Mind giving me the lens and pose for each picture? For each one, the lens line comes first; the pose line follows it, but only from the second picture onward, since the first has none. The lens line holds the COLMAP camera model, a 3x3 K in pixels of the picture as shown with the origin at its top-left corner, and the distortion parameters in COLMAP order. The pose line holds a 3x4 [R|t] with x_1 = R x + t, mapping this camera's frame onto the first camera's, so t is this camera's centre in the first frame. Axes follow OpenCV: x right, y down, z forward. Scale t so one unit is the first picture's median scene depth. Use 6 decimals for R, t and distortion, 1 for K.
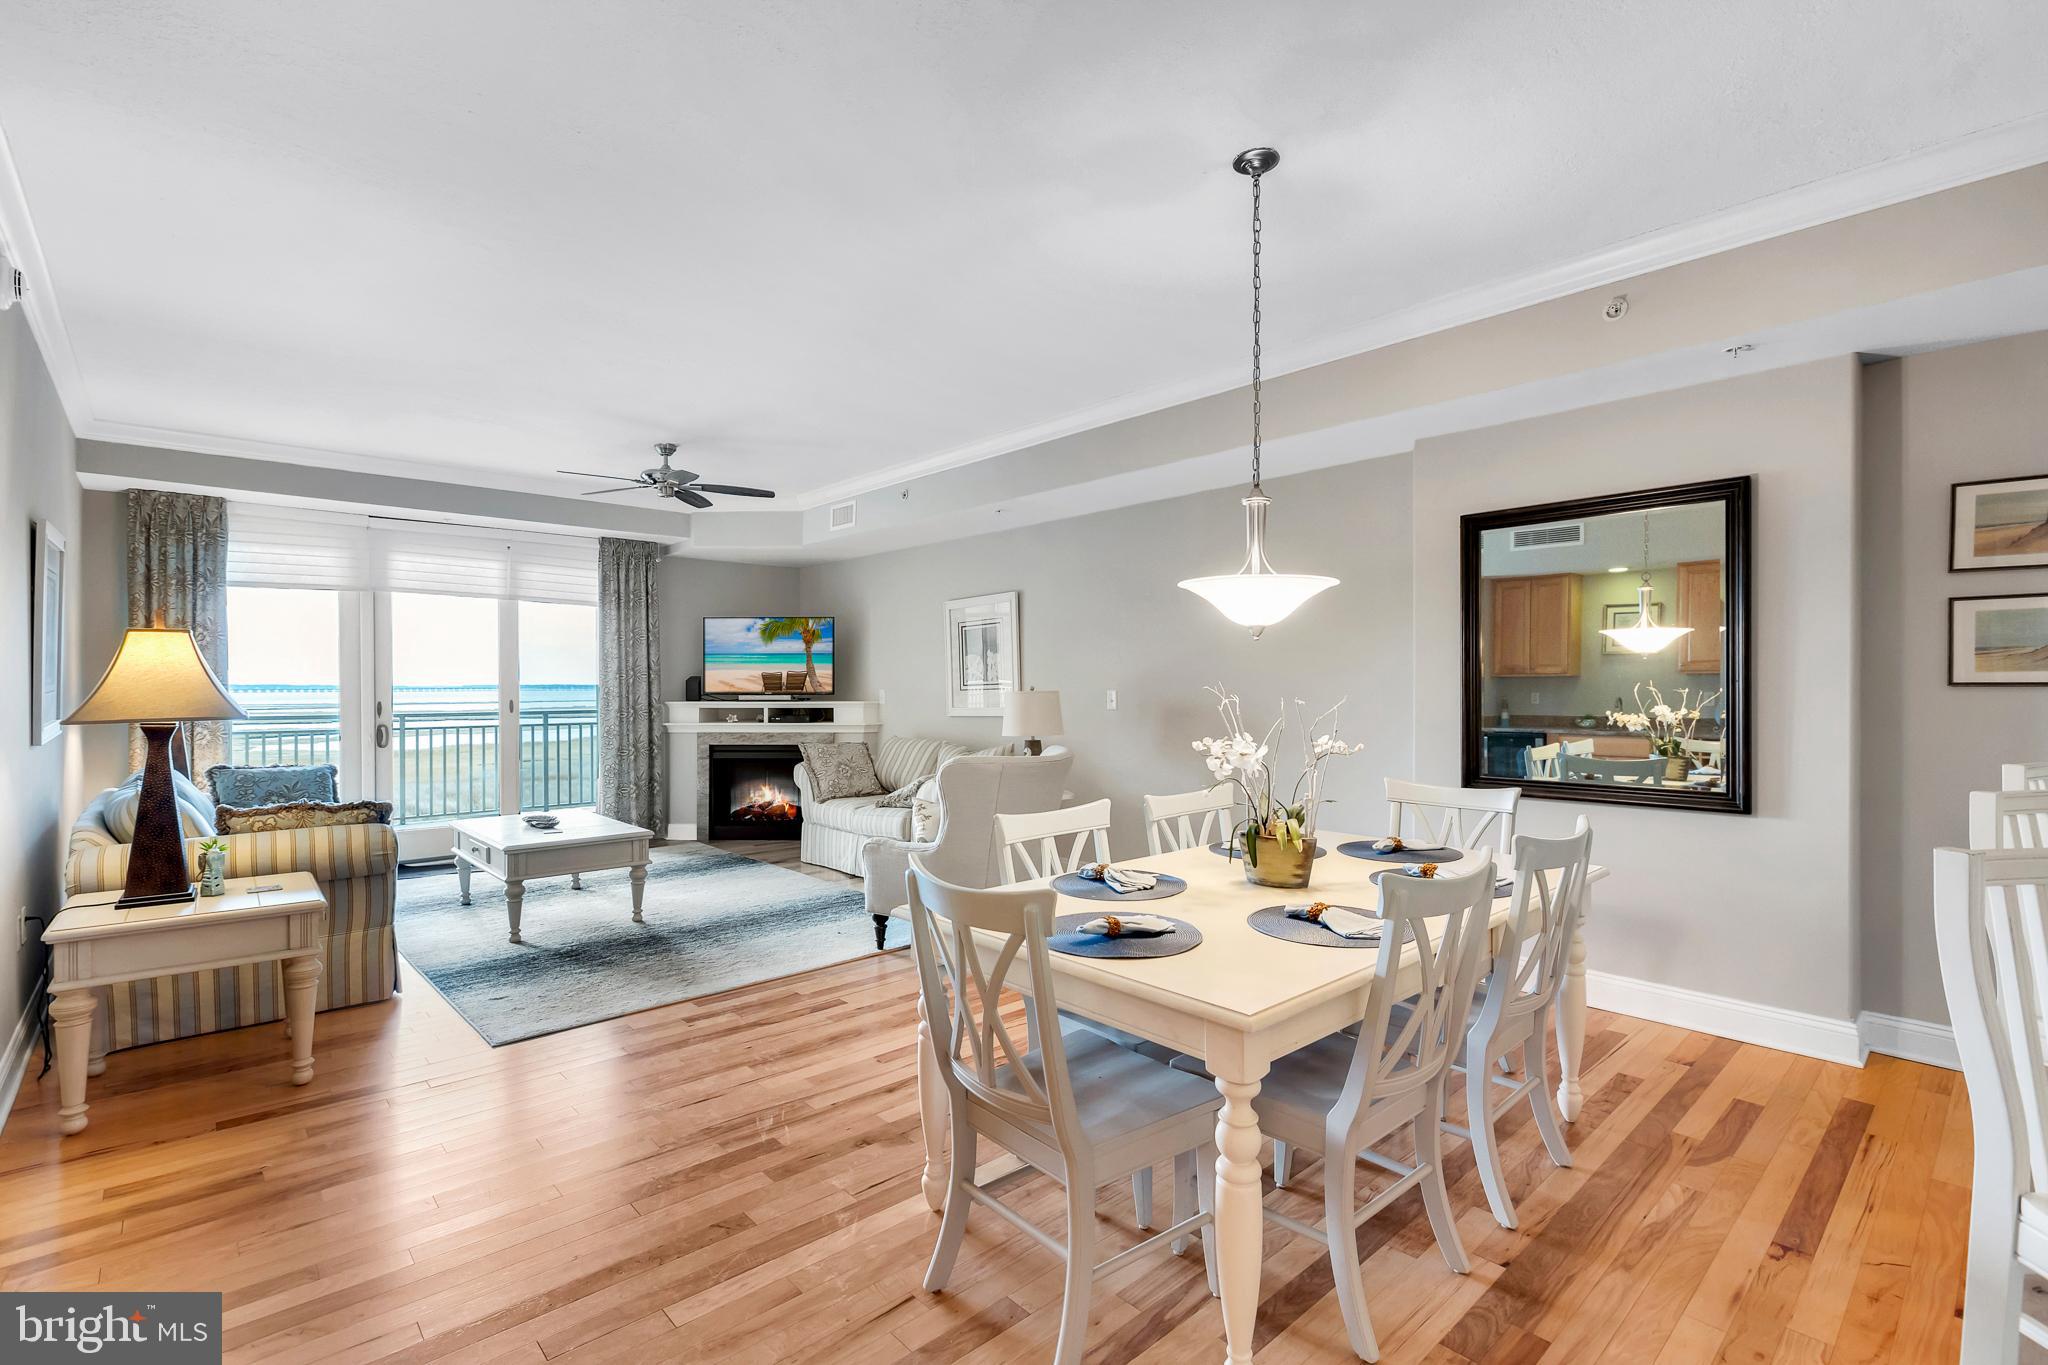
lens RADIAL K [[929.5, 0, 1023.6], [0, 929.5, 695.2], [0, 0, 1]] dist [0.001672, 0.000206]
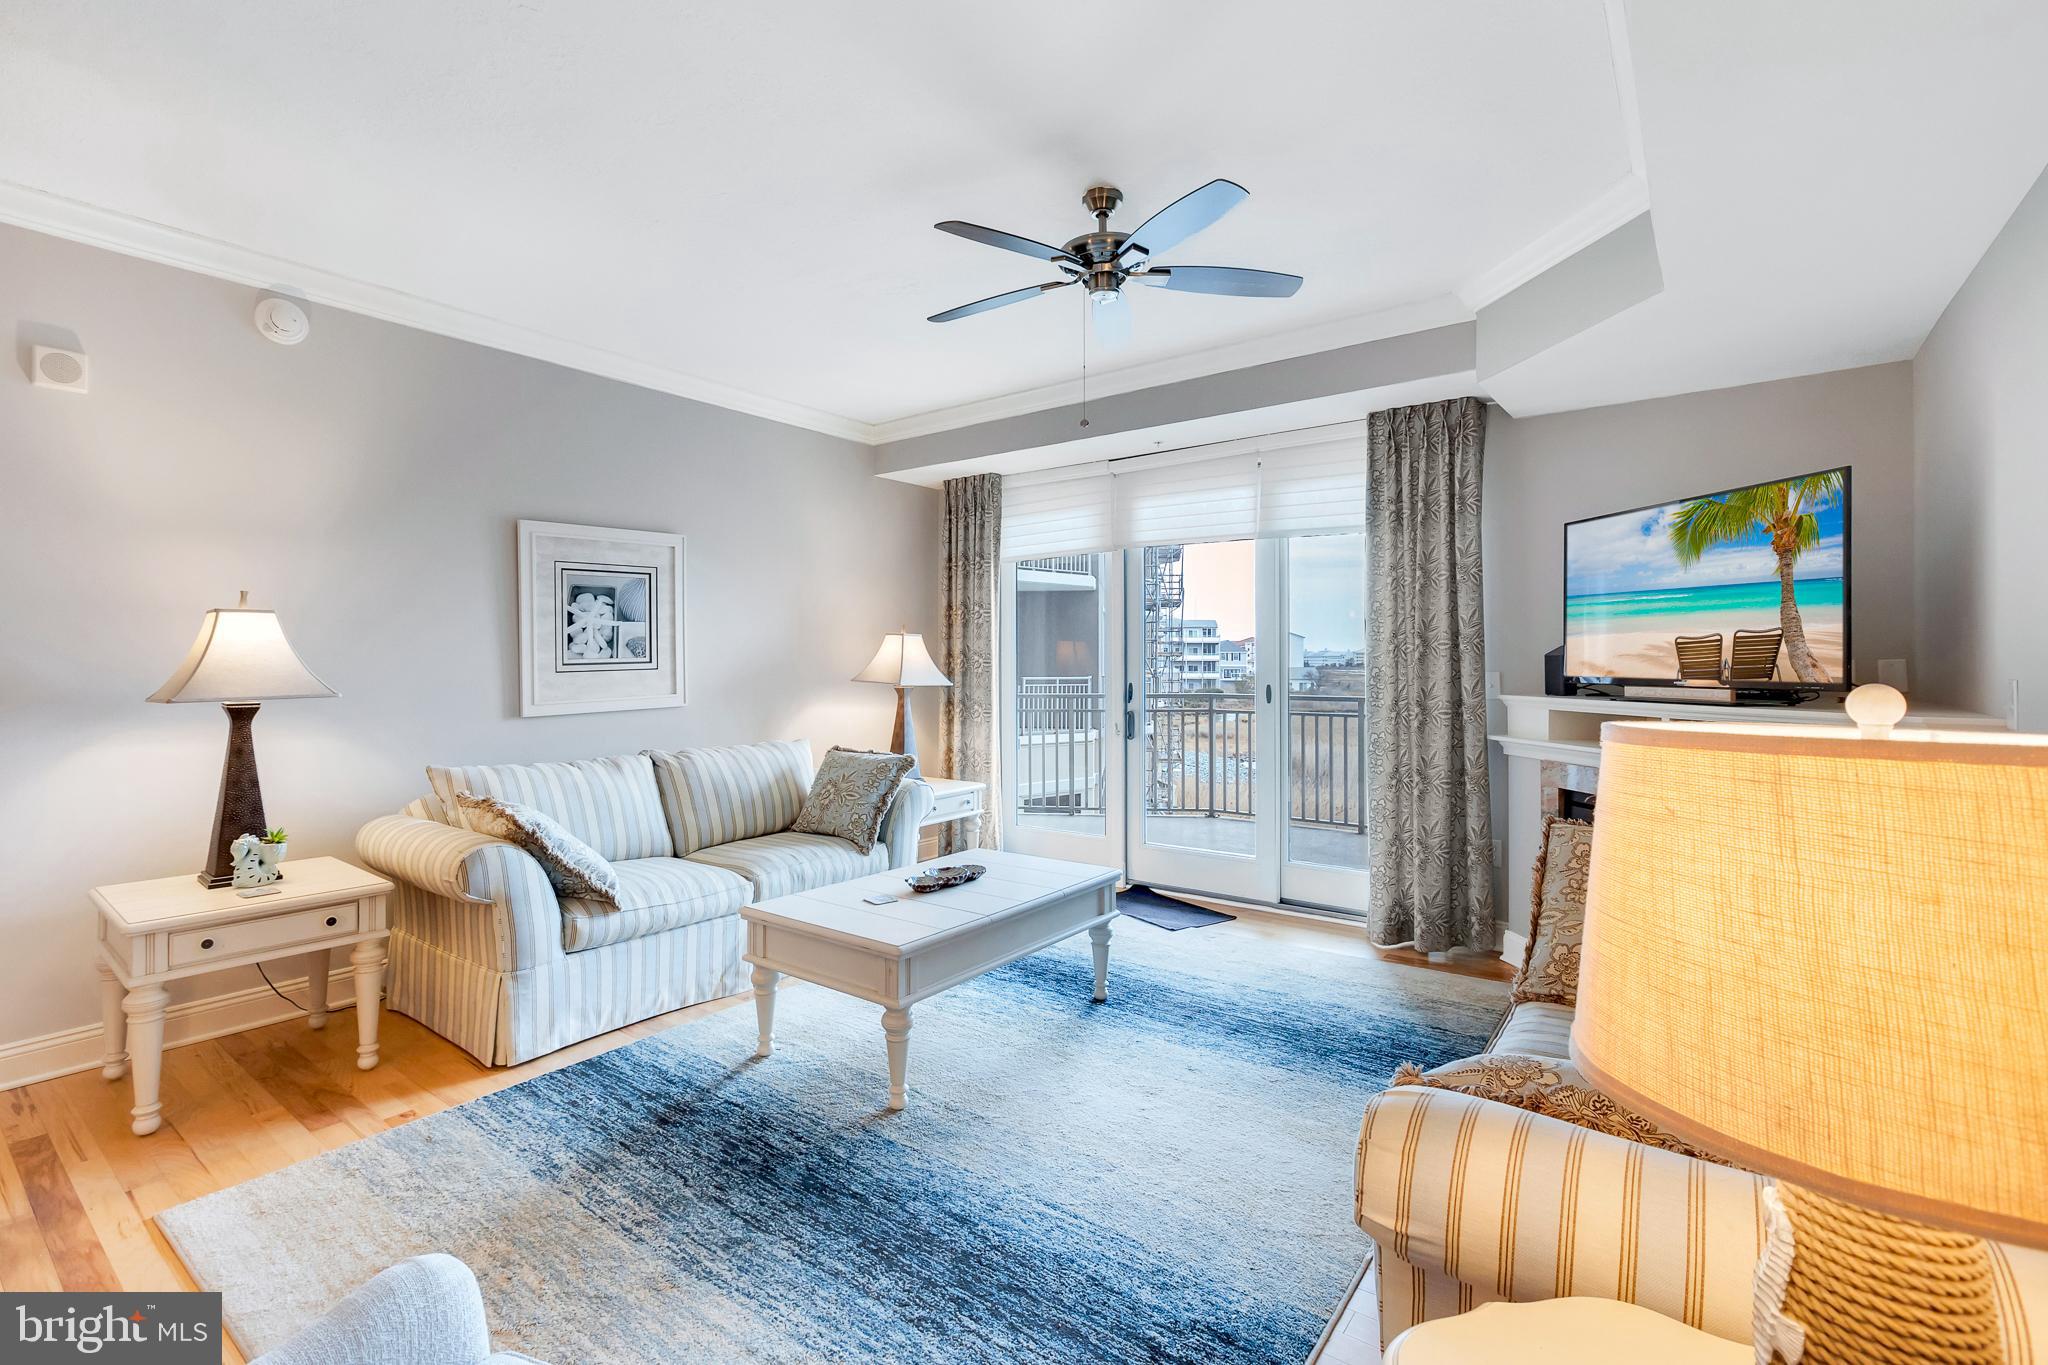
lens RADIAL K [[916.2, 0, 1013.8], [0, 916.2, 664.7], [0, 0, 1]] dist [-0.001809, -0.000486]
pose [[0.178584, 0.005256, -0.983911, 0.087912], [-0.010674, 0.999937, 0.003404, -0.011188], [0.983867, 0.009894, 0.178629, 0.747698]]
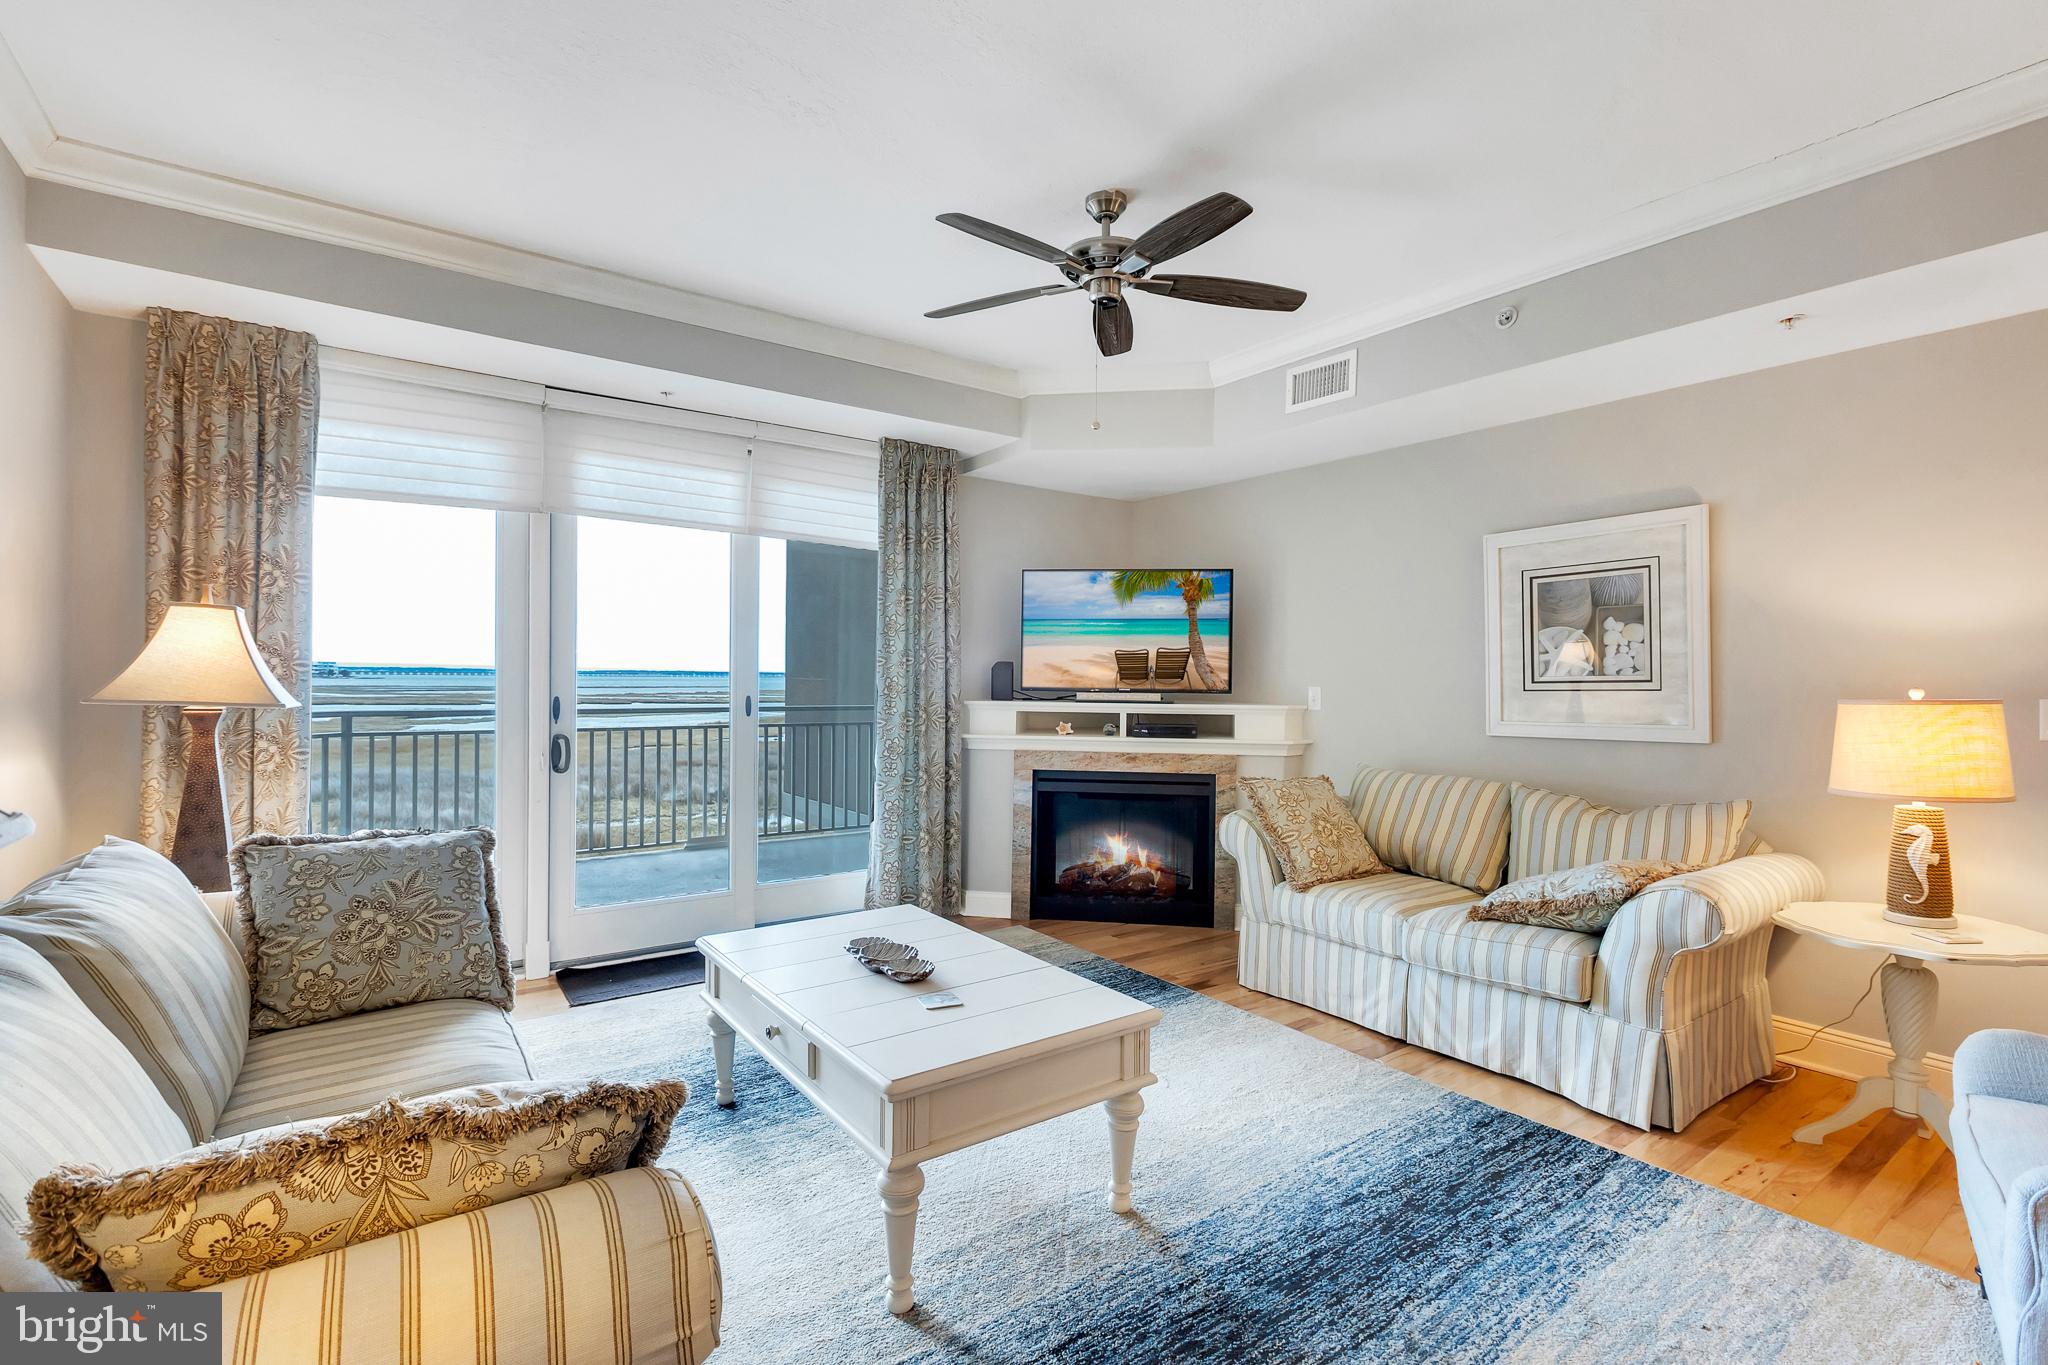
lens RADIAL K [[929.5, 0, 1020.4], [0, 929.5, 689.3], [0, 0, 1]] dist [0.001672, 0.000206]
pose [[0.993397, 0.013023, -0.113987, -0.320808], [-0.012880, 0.999915, 0.001985, -0.003150], [0.114003, -0.000504, 0.993480, 0.429121]]
